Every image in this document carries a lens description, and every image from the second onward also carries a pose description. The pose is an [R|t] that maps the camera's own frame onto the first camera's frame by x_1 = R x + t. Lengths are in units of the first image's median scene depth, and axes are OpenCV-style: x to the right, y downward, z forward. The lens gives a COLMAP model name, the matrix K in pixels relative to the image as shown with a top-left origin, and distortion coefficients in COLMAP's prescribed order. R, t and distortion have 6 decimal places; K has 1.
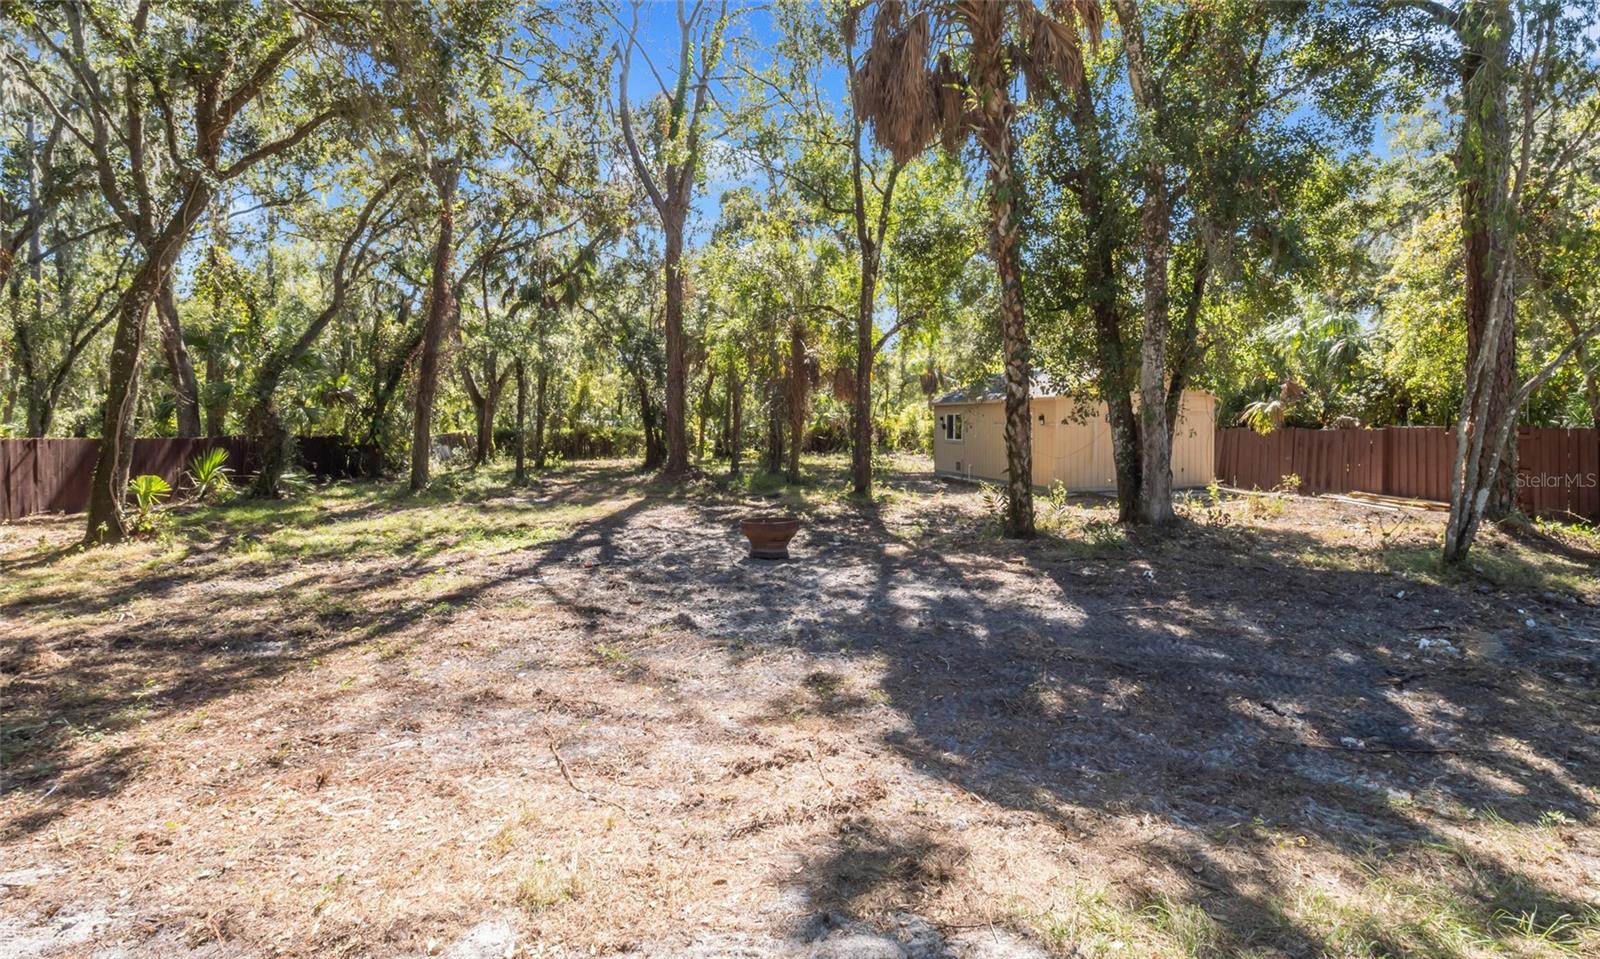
lens RADIAL K [[665.1, 0, 801.5], [0, 665.1, 440.3], [0, 0, 1]] dist [0.002187, -0.009275]
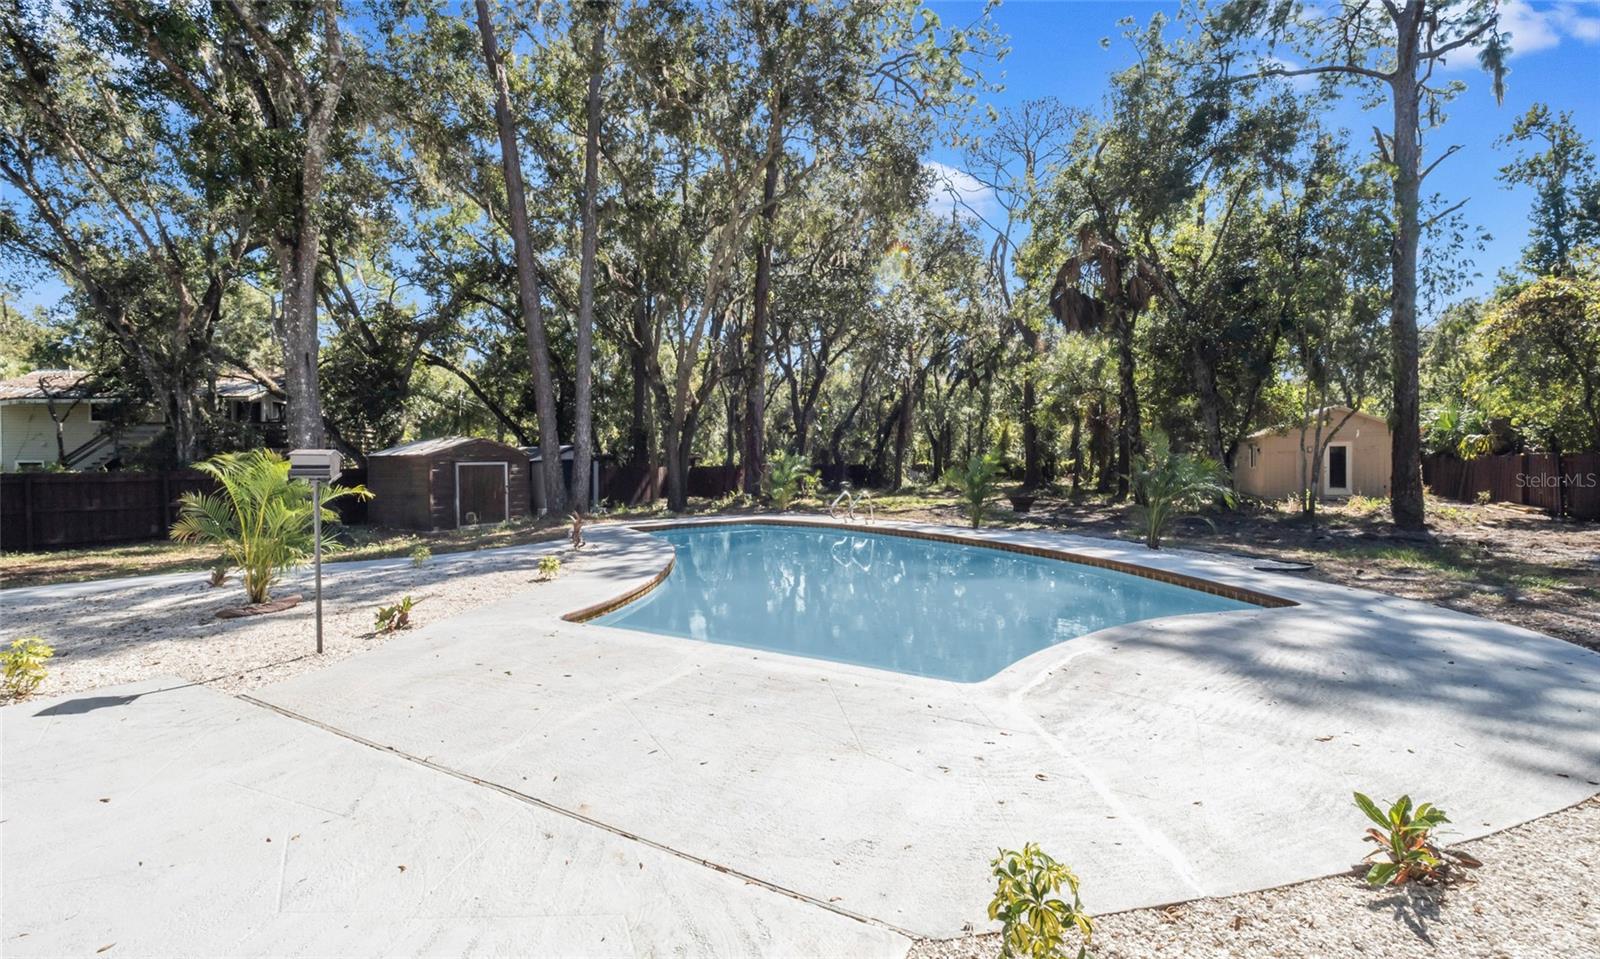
lens RADIAL K [[711.6, 0, 794.3], [0, 711.6, 471.1], [0, 0, 1]] dist [0.011151, -0.013543]
pose [[0.772123, 0.003104, -0.635465, 0.386364], [-0.007731, 0.999960, -0.004508, 0.020097], [0.635426, 0.008393, 0.772116, -0.601169]]
